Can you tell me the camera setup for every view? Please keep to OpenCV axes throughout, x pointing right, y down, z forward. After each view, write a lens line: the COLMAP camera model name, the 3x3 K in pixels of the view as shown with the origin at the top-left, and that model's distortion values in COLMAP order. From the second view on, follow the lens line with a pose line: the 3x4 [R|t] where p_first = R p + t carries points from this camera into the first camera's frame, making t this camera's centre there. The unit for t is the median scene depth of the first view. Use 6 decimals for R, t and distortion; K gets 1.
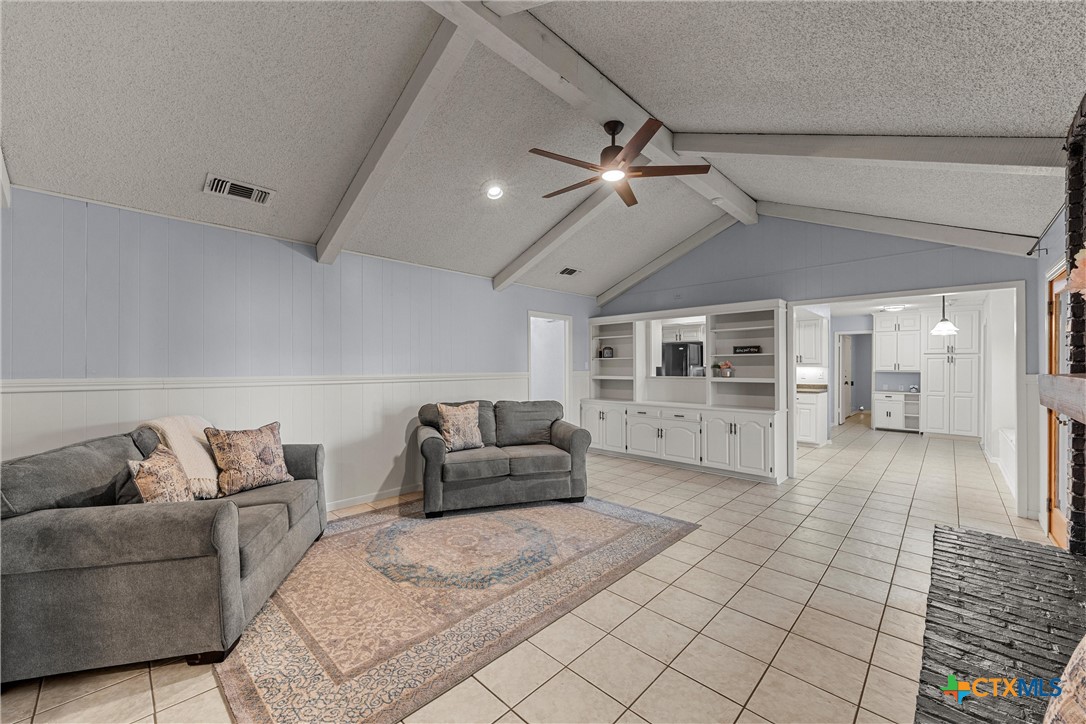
lens RADIAL K [[417.0, 0, 548.1], [0, 417.0, 366.2], [0, 0, 1]] dist [-0.000411, -0.000080]
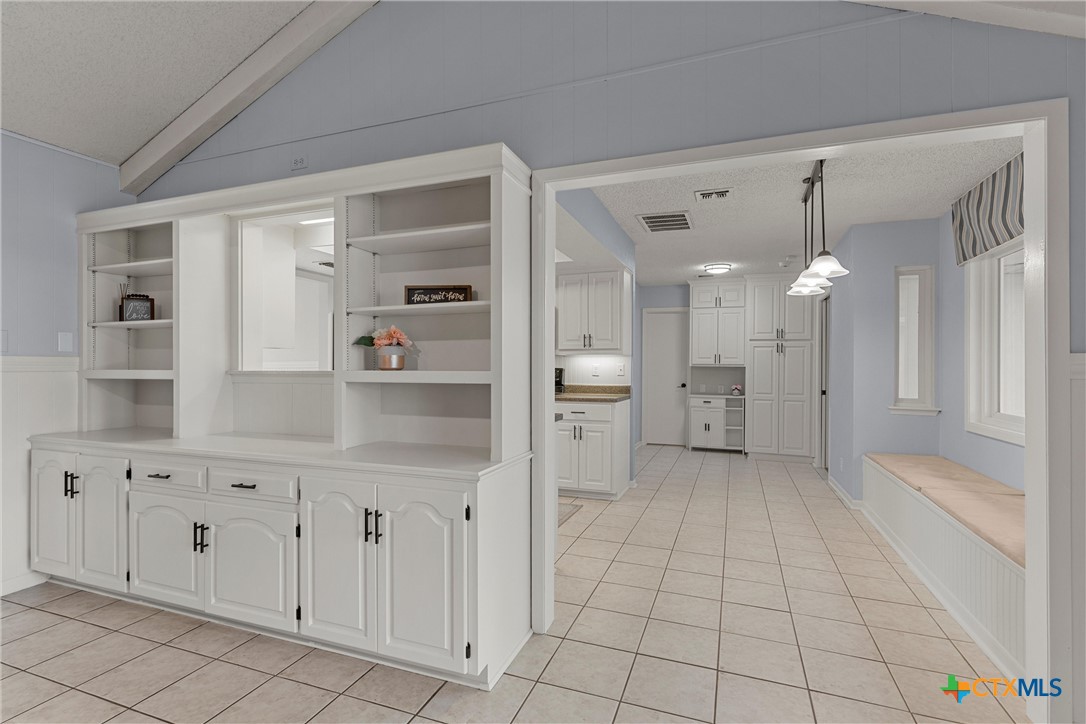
lens RADIAL K [[505.7, 0, 543.4], [0, 505.7, 367.7], [0, 0, 1]] dist [0.000402, -0.000081]
pose [[0.919435, 0.000965, 0.393241, 0.442138], [-0.001909, 0.999996, 0.002007, 0.027665], [-0.393238, -0.002596, 0.919433, 0.628527]]
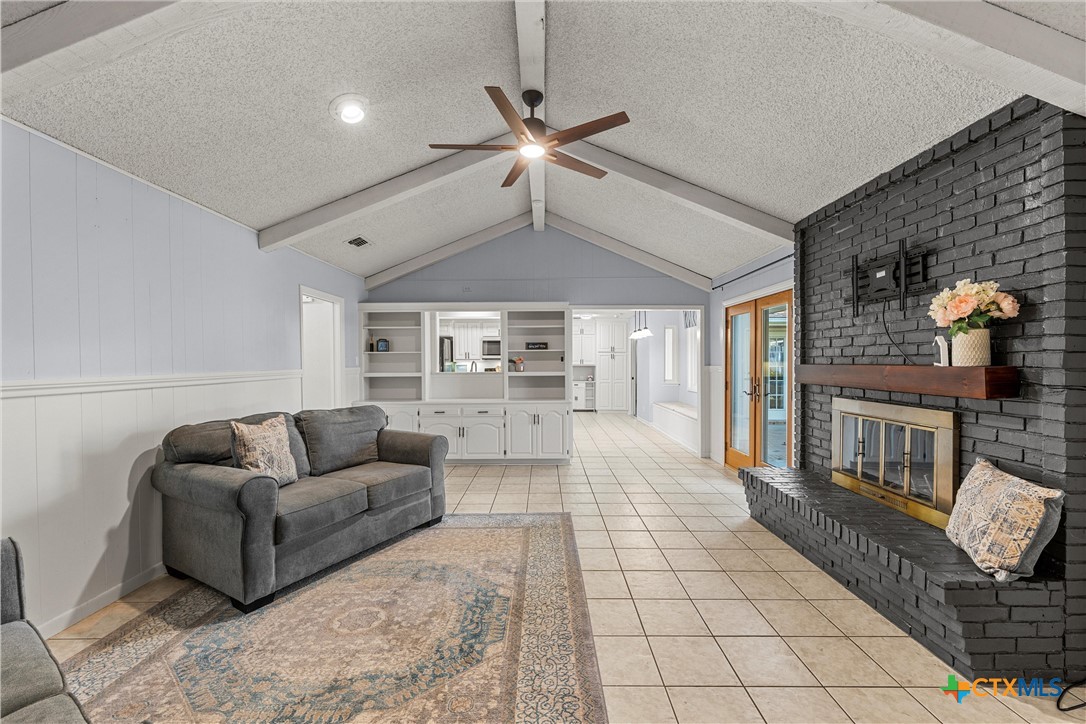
lens RADIAL K [[428.5, 0, 544.0], [0, 428.5, 365.4], [0, 0, 1]] dist [-0.000853, -0.000045]
pose [[0.723764, -0.008327, 0.689997, -0.323116], [0.003229, 0.999957, 0.008680, 0.002060], [-0.690040, -0.004055, 0.723760, 0.205113]]
